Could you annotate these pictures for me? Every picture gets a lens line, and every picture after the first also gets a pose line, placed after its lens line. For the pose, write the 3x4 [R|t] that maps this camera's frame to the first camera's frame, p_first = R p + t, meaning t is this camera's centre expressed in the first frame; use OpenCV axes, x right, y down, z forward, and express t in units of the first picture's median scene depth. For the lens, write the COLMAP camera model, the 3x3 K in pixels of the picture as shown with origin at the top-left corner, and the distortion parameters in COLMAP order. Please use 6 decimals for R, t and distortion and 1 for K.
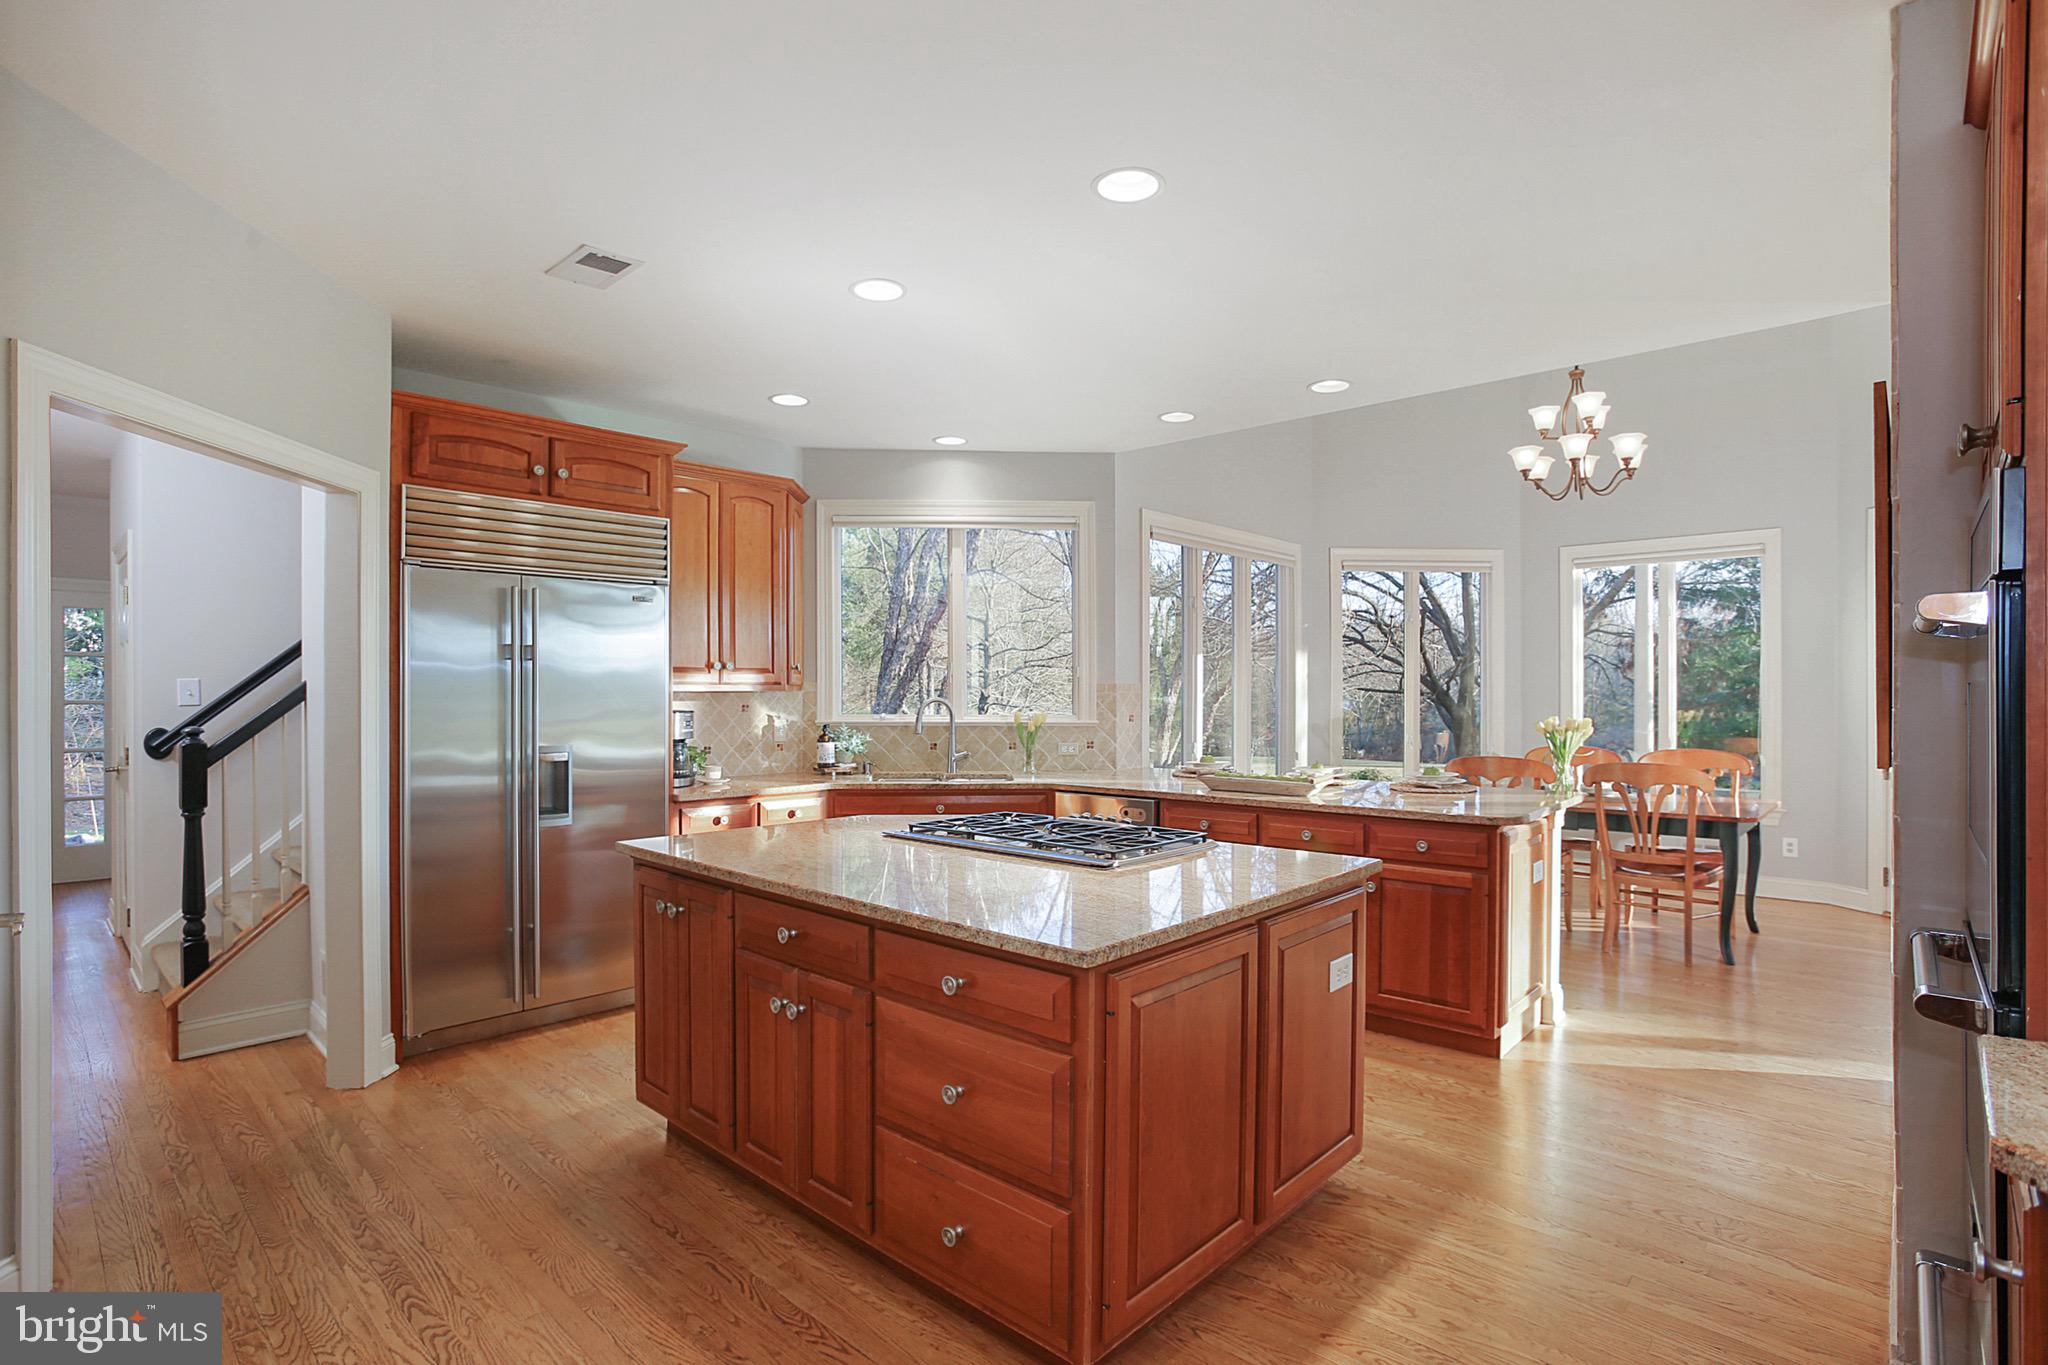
lens RADIAL K [[1008.4, 0, 1024.0], [0, 1008.4, 682.5], [0, 0, 1]] dist [-0.000697, -0.000050]
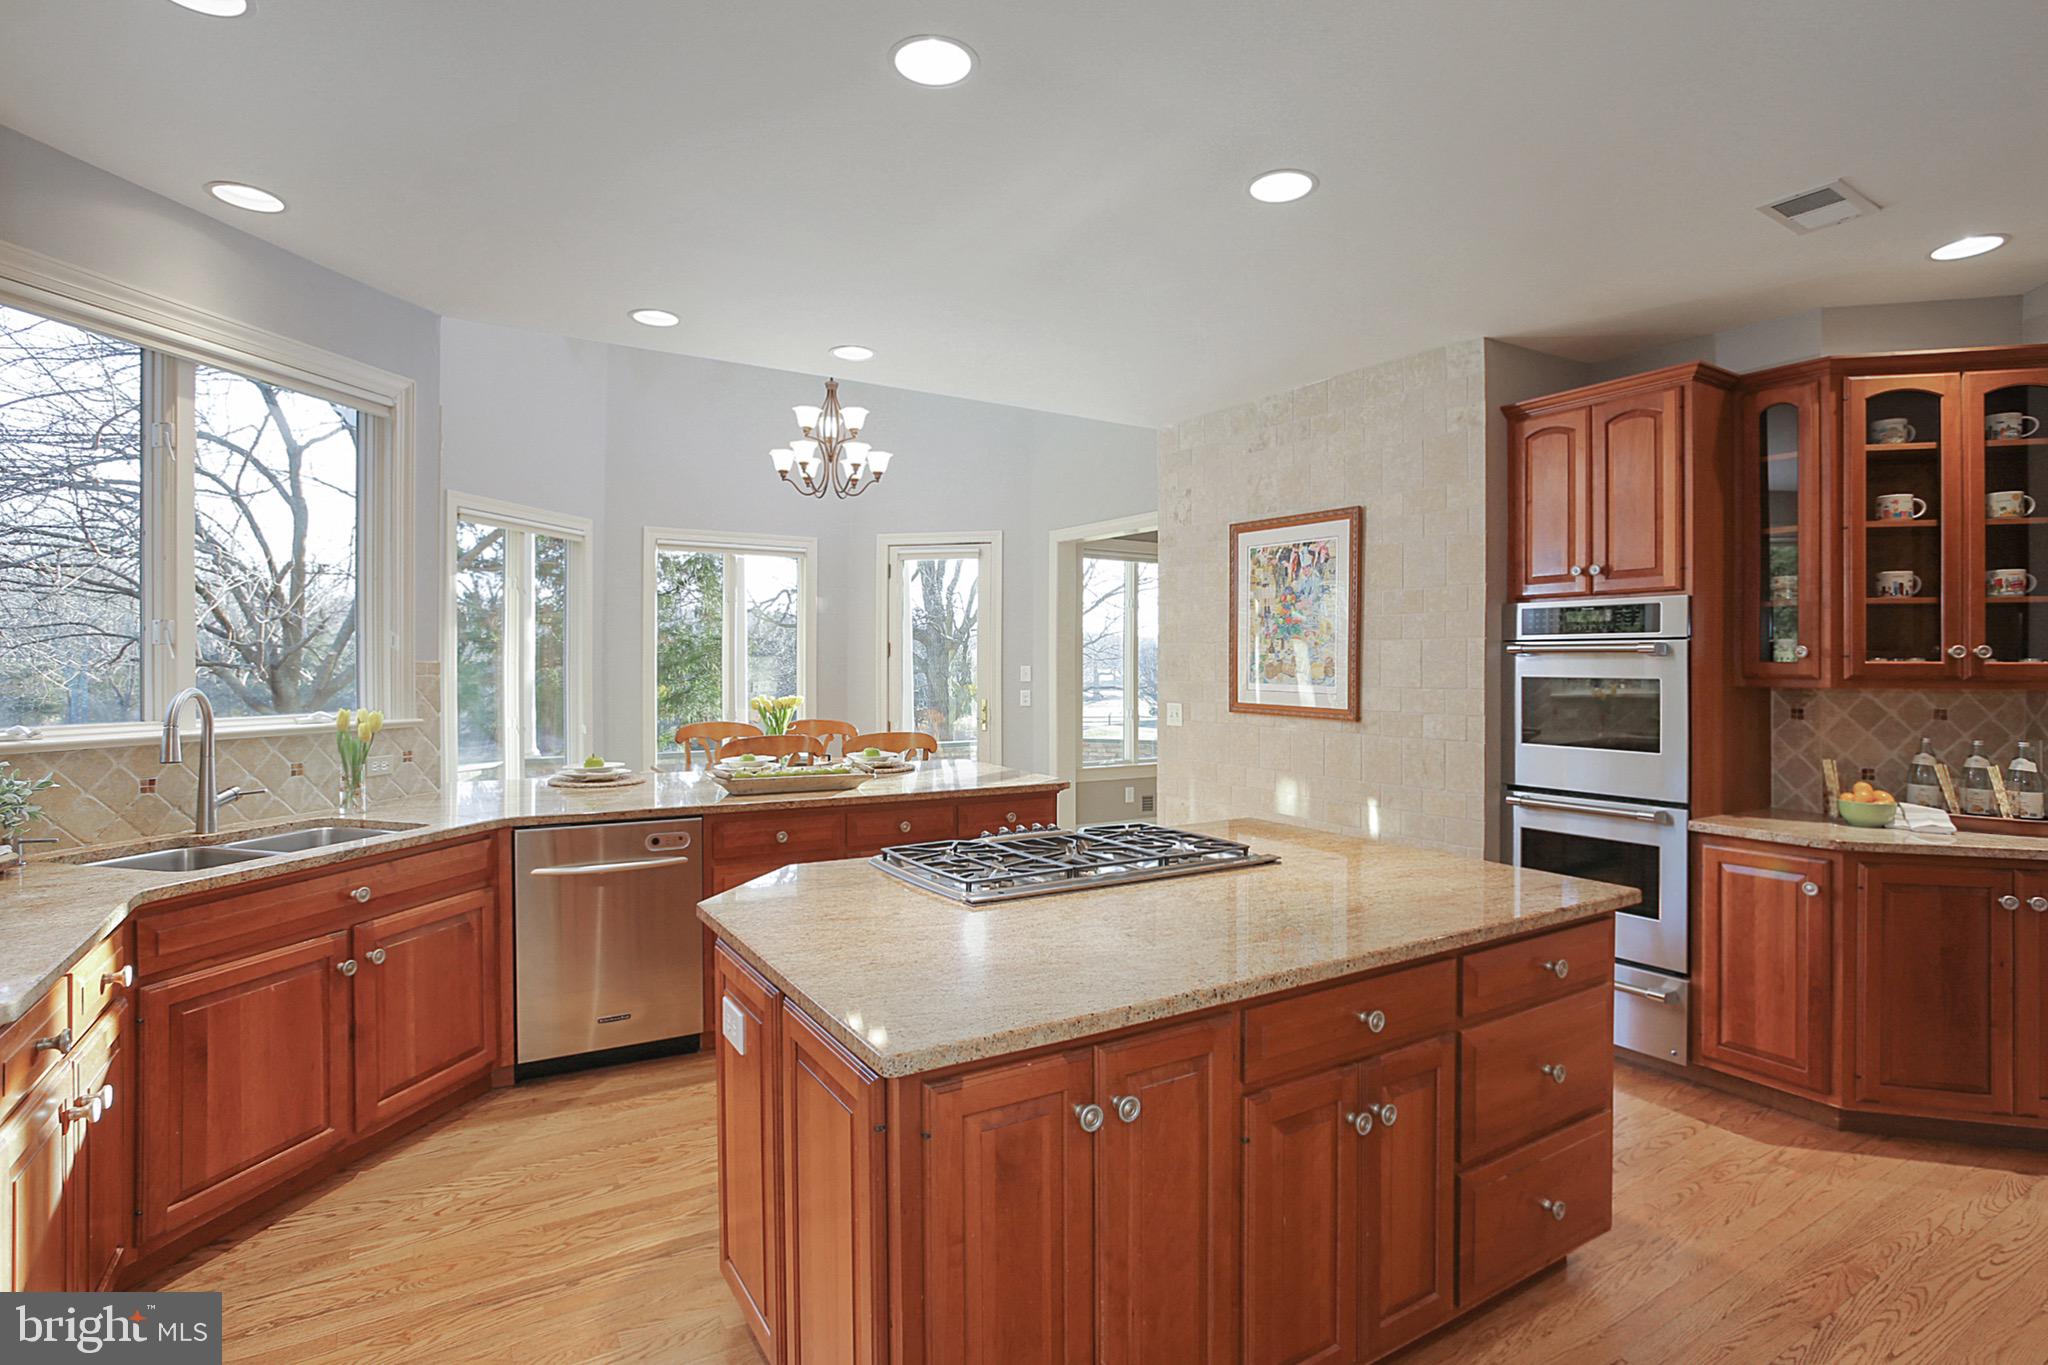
lens RADIAL K [[1015.0, 0, 1024.0], [0, 1015.0, 682.5], [0, 0, 1]] dist [-0.078483, -0.000017]
pose [[0.261675, -0.011455, 0.965088, -0.491418], [-0.013182, 0.999794, 0.015442, 0.000413], [-0.965066, -0.016763, 0.261470, 0.528164]]
